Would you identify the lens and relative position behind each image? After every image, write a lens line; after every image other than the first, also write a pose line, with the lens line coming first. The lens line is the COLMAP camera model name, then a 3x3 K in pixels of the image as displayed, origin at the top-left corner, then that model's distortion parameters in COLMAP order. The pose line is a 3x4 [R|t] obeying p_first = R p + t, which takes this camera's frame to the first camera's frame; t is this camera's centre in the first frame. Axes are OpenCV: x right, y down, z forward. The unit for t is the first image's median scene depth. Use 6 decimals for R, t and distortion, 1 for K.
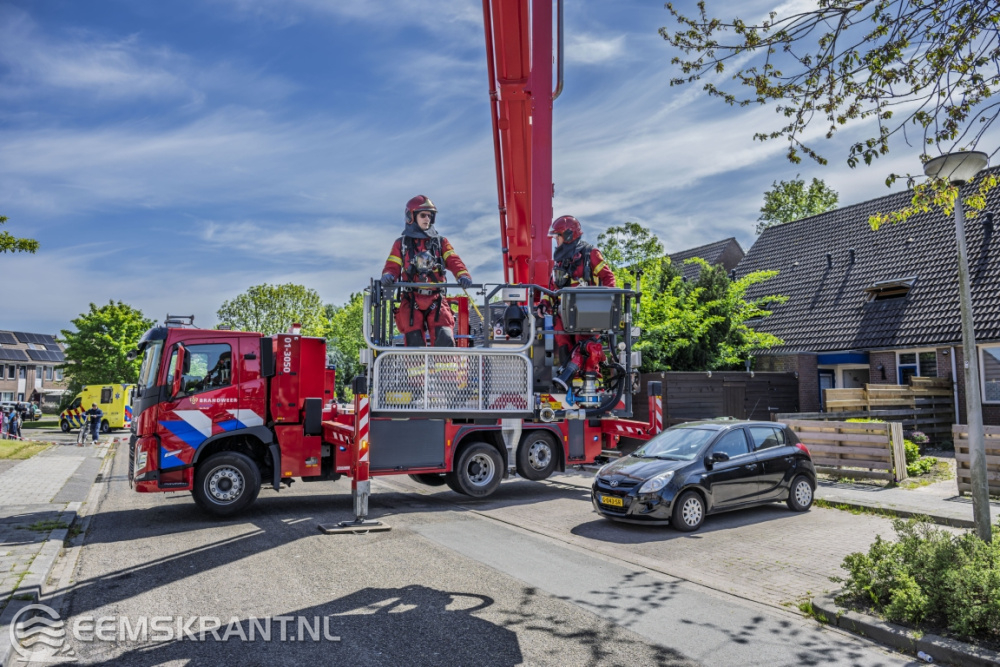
lens RADIAL K [[641.8, 0, 499.9], [0, 641.8, 322.9], [0, 0, 1]] dist [-0.033599, 0.000558]
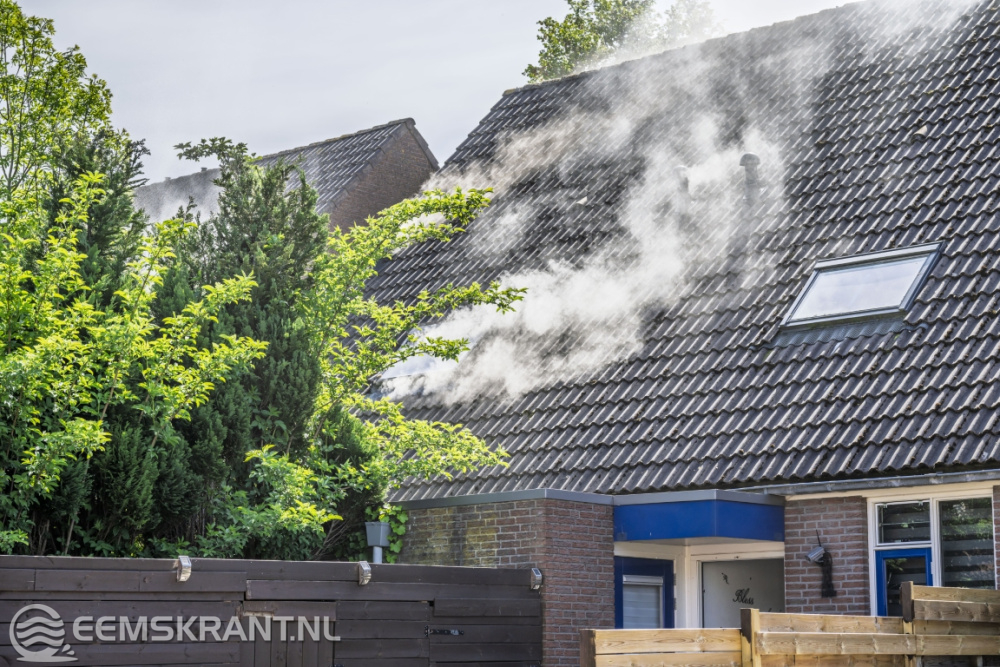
lens RADIAL K [[1888.3, 0, 500.0], [0, 1888.3, 333.5], [0, 0, 1]] dist [-0.039028, -0.125356]
pose [[0.939216, 0.053309, 0.339164, 0.260753], [-0.035238, 0.997623, -0.059222, 0.039428], [-0.341515, 0.043671, 0.938861, 0.378637]]
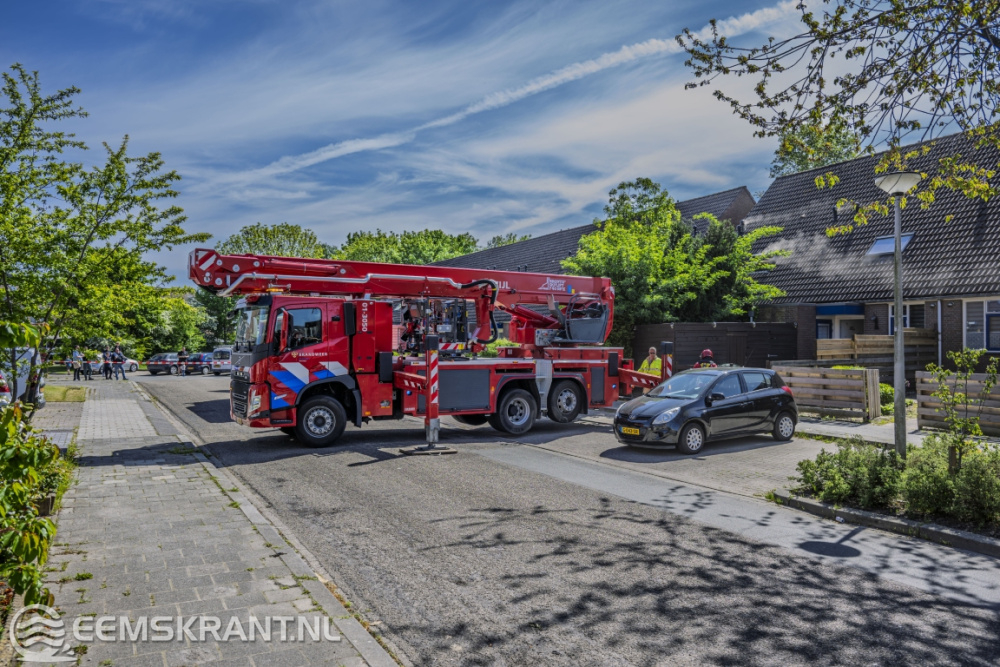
lens RADIAL K [[697.0, 0, 508.1], [0, 697.0, 333.2], [0, 0, 1]] dist [-0.029010, 0.075013]
pose [[0.999802, -0.004814, 0.019321, -0.065252], [0.002810, 0.994738, 0.102416, -0.039289], [-0.019713, -0.102342, 0.994554, -0.240279]]
